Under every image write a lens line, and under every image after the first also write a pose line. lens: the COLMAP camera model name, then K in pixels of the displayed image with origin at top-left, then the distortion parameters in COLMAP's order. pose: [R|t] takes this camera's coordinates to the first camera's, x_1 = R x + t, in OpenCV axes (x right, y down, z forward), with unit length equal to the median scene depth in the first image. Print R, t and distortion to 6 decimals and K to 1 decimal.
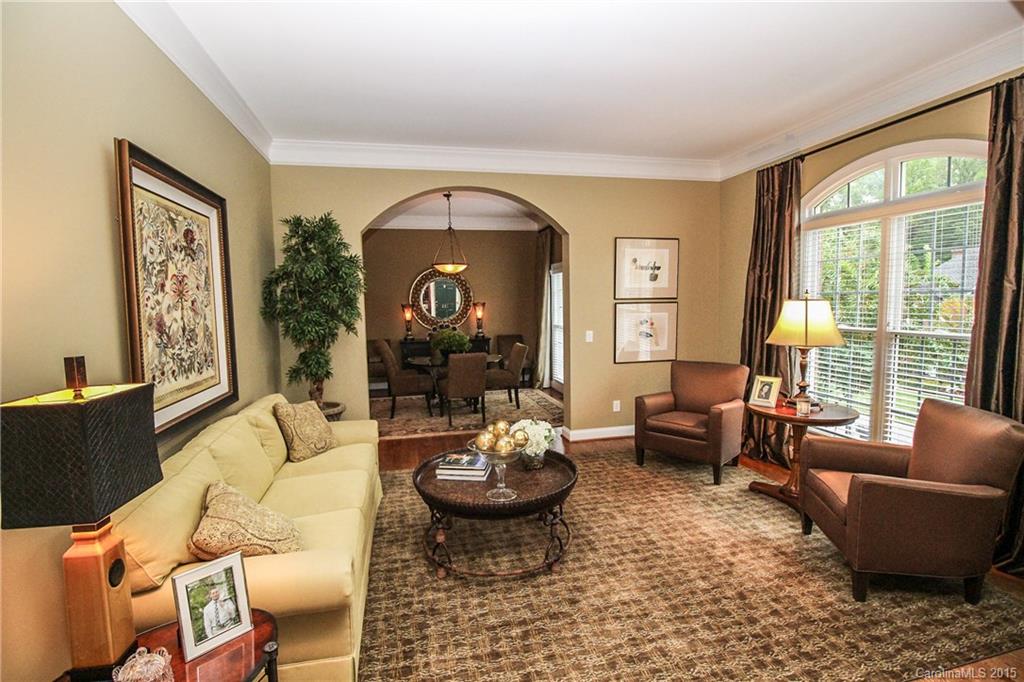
lens RADIAL K [[478.0, 0, 510.9], [0, 478.0, 340.5], [0, 0, 1]] dist [-0.003367, -0.009963]
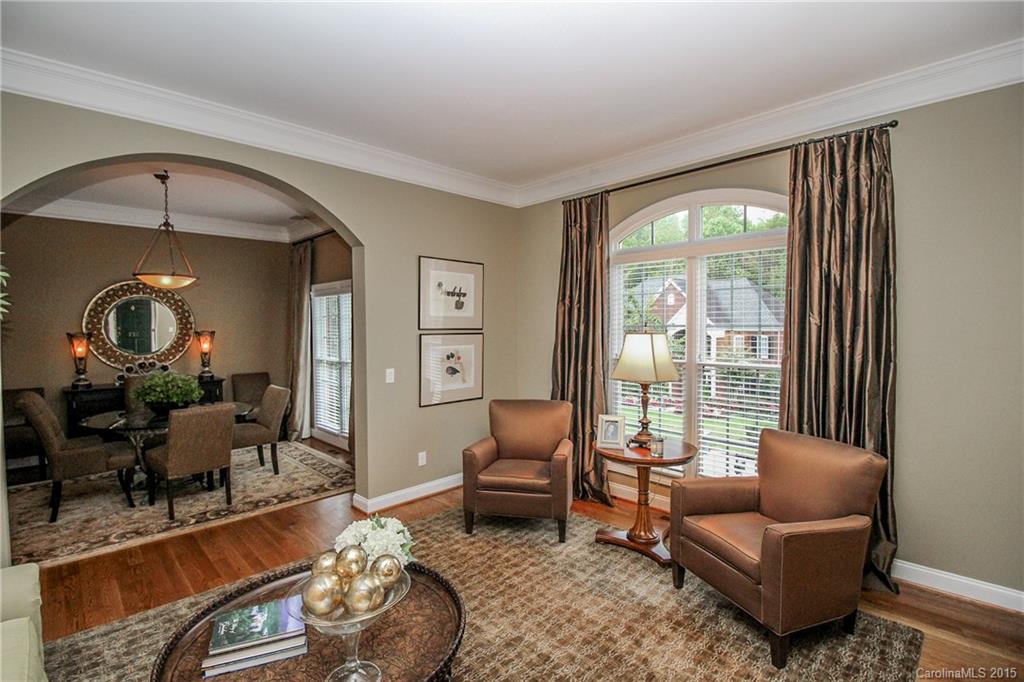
lens RADIAL K [[478.0, 0, 514.0], [0, 478.0, 339.3], [0, 0, 1]] dist [-0.003367, -0.009963]
pose [[0.850838, -0.002288, 0.525423, -0.090532], [0.034081, 0.998125, -0.050842, -0.025264], [-0.524321, 0.061165, 0.849321, 0.241715]]
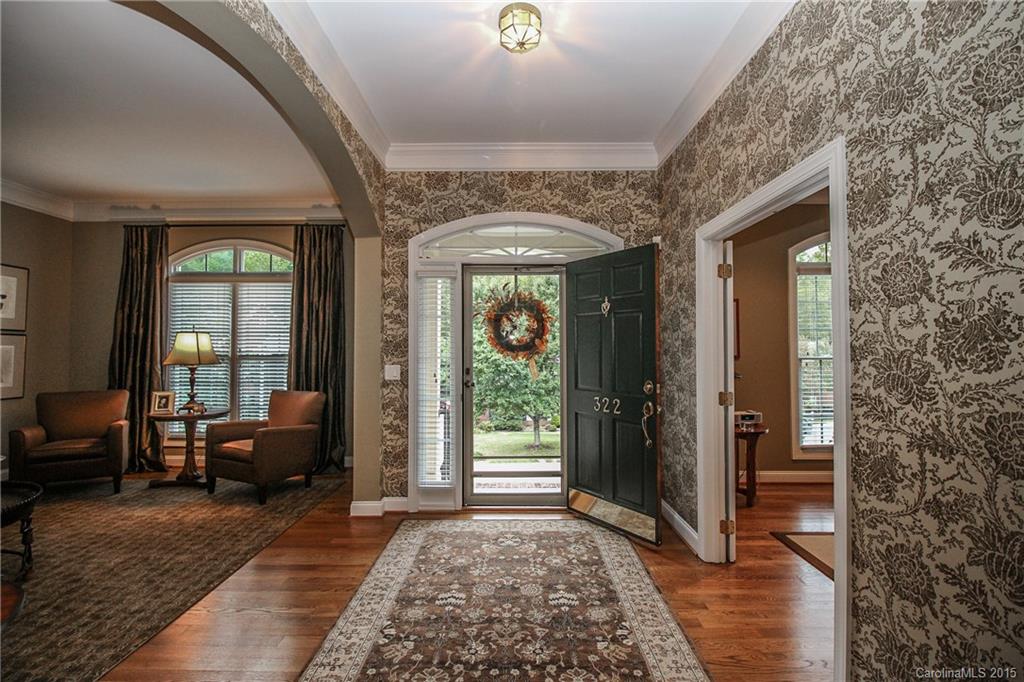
lens RADIAL K [[478.0, 0, 510.6], [0, 478.0, 339.0], [0, 0, 1]] dist [-0.003367, -0.009963]
pose [[0.230358, 0.039840, 0.972290, -0.398340], [0.074937, 0.995468, -0.058544, 0.064081], [-0.970216, 0.086347, 0.226329, -0.163623]]
